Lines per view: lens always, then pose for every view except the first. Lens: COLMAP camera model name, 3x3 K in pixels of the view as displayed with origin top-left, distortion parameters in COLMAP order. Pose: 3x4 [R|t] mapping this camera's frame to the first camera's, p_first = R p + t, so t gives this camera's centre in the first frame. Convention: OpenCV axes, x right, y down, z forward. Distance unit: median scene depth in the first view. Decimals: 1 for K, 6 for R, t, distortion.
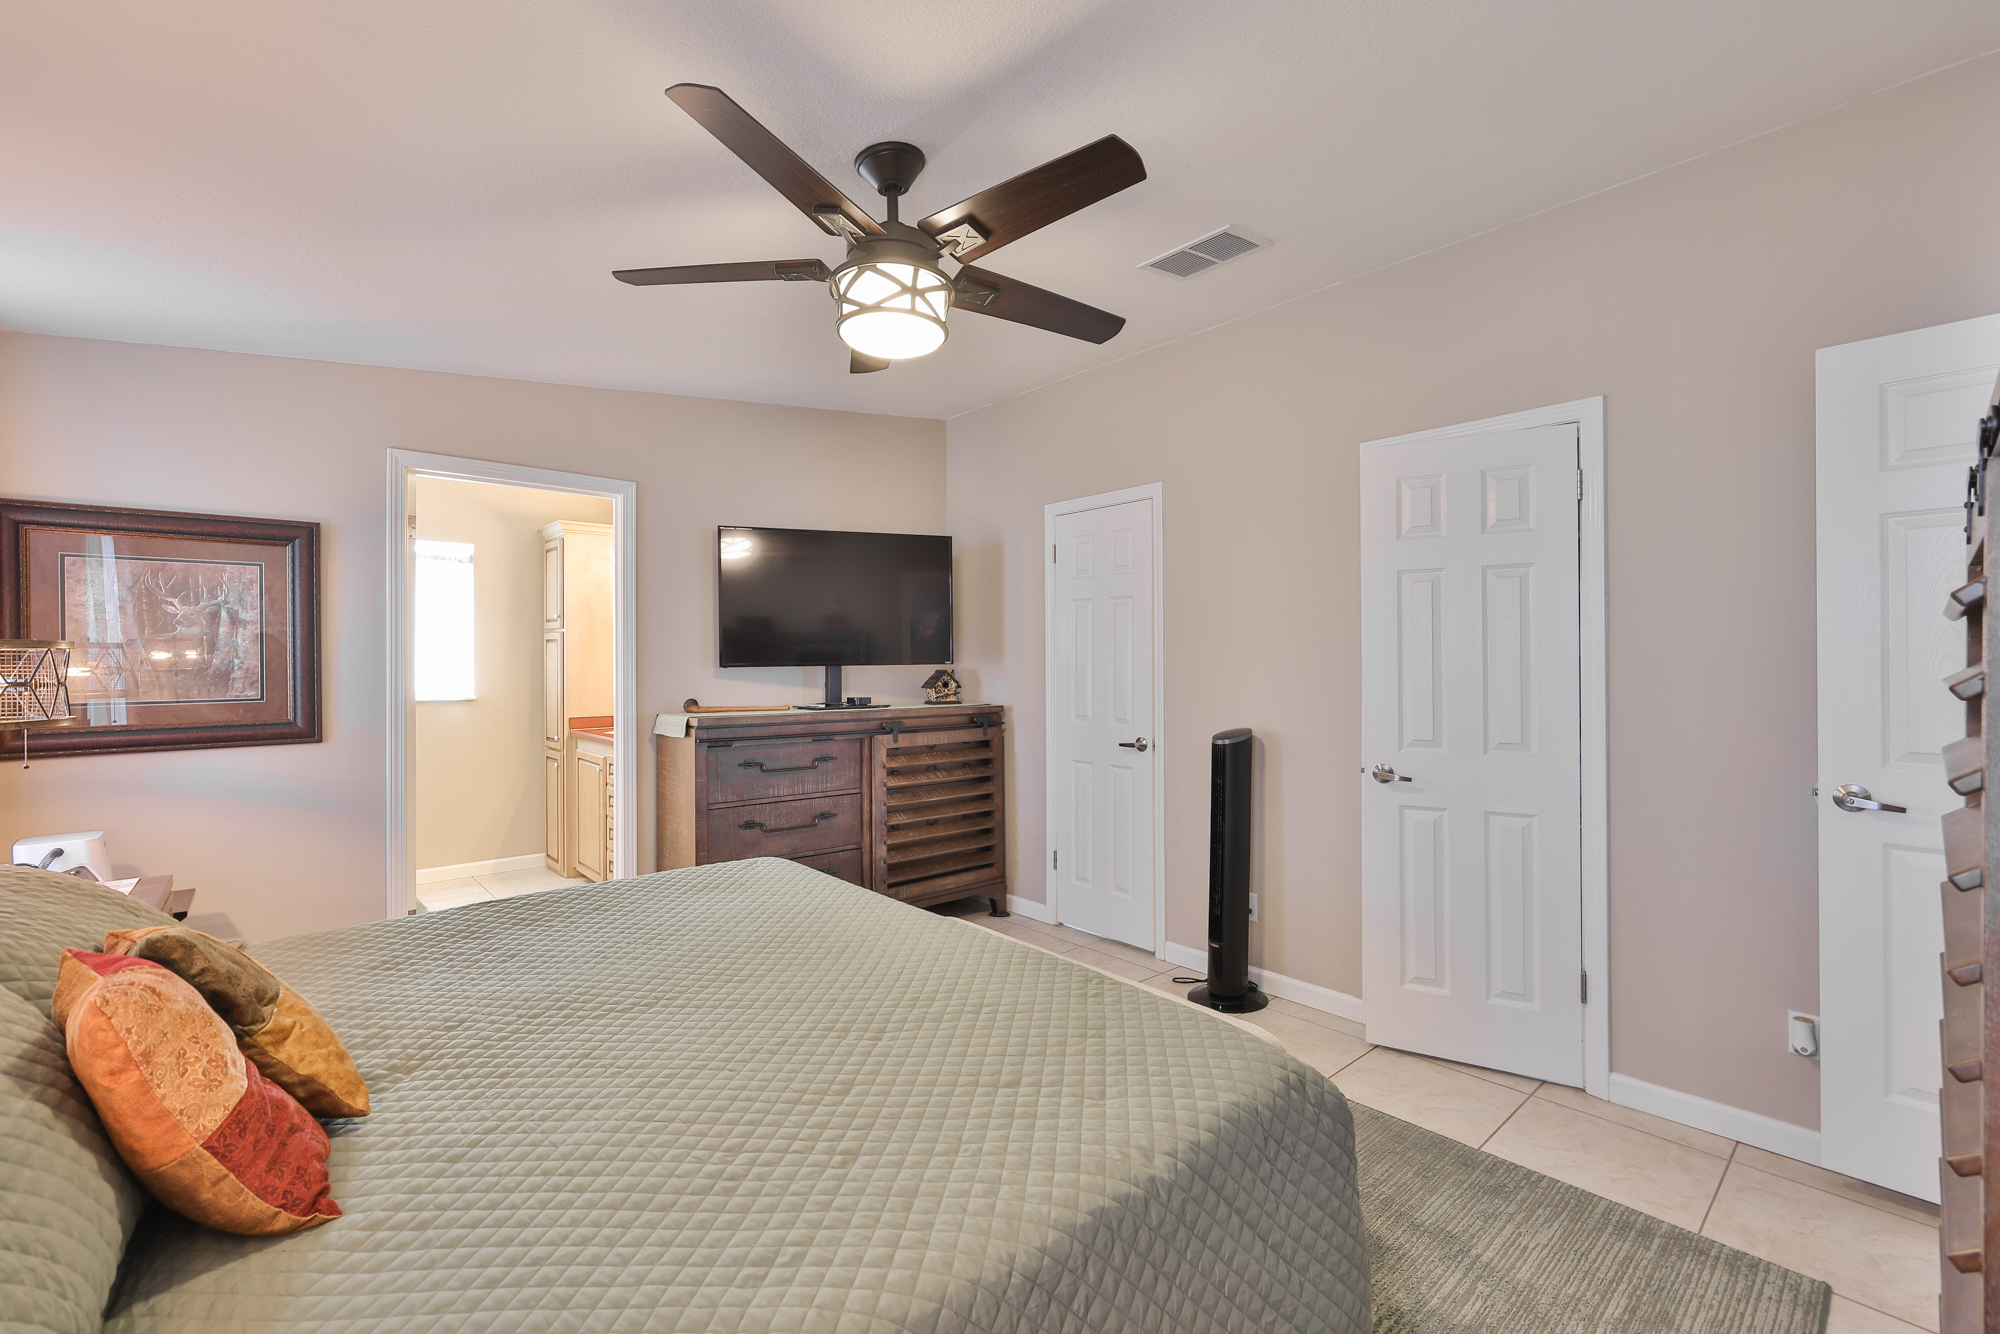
lens RADIAL K [[849.4, 0, 997.1], [0, 849.4, 668.0], [0, 0, 1]] dist [0.007727, 0.000038]
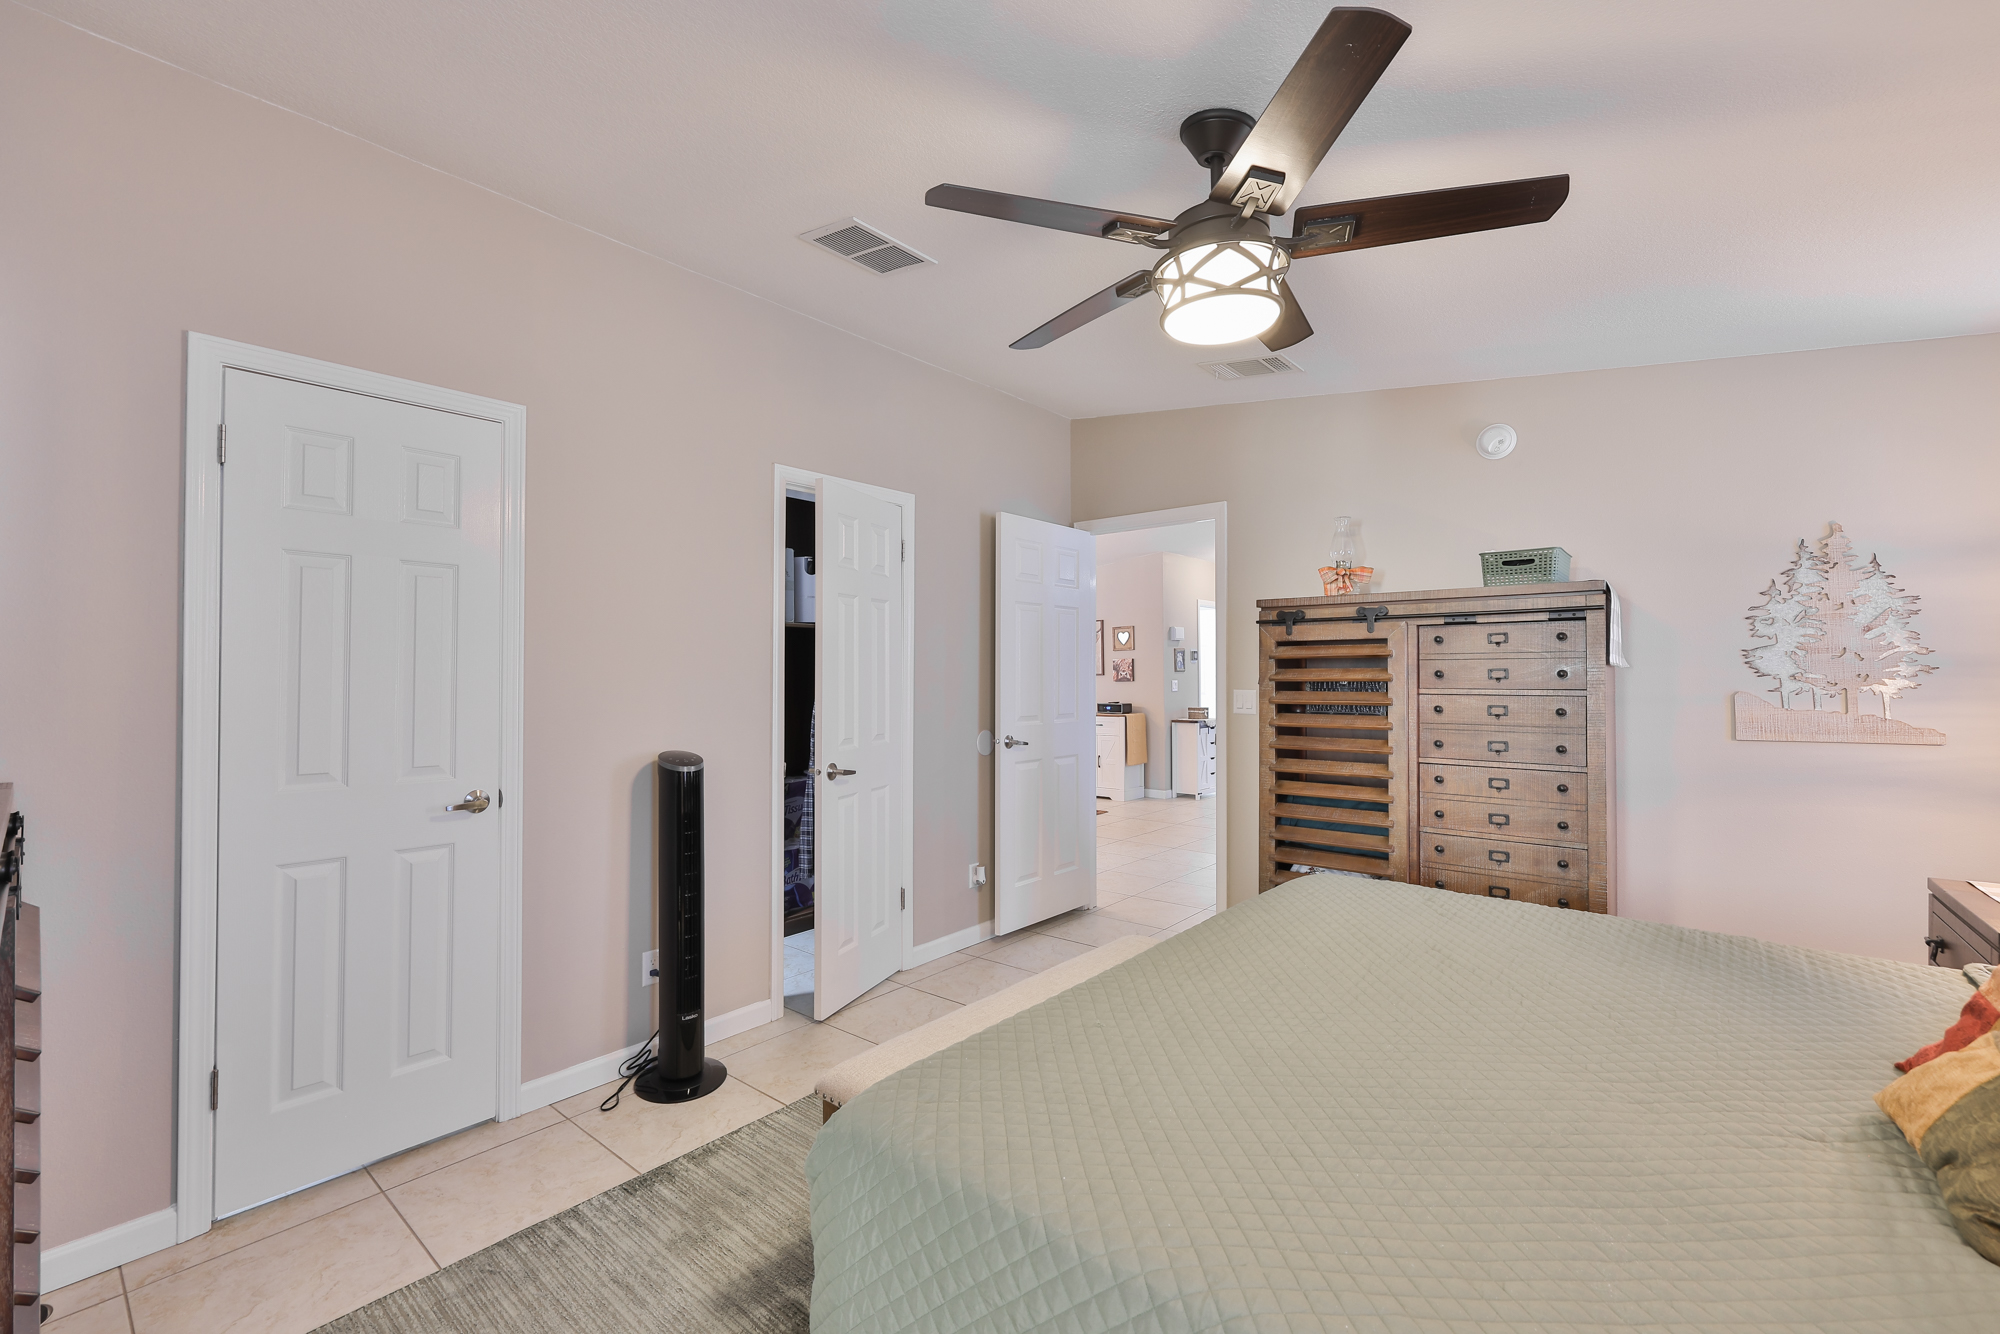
lens RADIAL K [[849.4, 0, 995.5], [0, 849.4, 663.3], [0, 0, 1]] dist [0.007727, 0.000038]
pose [[-0.140473, 0.010286, 0.990031, -0.519375], [0.003036, 0.999946, -0.009958, -0.005814], [-0.990080, 0.001606, -0.140497, 0.709740]]
